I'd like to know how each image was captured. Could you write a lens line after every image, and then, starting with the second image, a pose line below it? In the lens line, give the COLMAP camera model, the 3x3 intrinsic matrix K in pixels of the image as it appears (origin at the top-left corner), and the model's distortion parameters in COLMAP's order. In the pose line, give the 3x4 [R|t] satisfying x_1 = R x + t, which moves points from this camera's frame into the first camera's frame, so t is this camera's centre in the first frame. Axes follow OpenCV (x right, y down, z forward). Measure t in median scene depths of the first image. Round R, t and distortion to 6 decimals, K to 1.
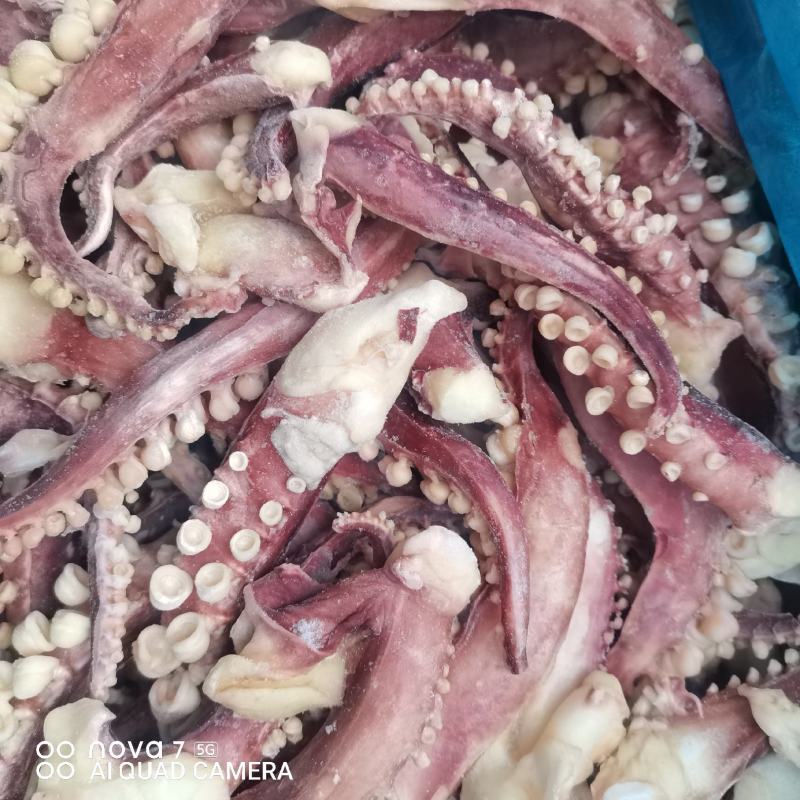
lens RADIAL K [[965.4, 0, 405.1], [0, 965.4, 443.4], [0, 0, 1]] dist [0.029147, 0.000000]
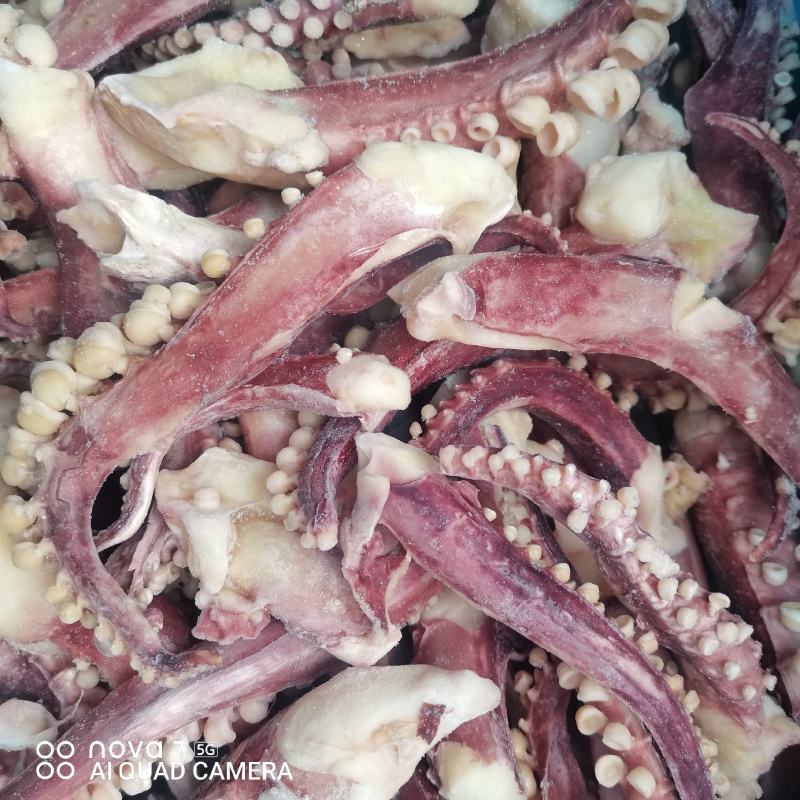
lens RADIAL K [[965.4, 0, 401.4], [0, 965.4, 391.1], [0, 0, 1]] dist [0.029147, 0.000000]
pose [[0.977407, 0.198793, -0.071814, -0.018966], [-0.201317, 0.979075, -0.029727, -0.375982], [0.064402, 0.043513, 0.996975, 0.078332]]
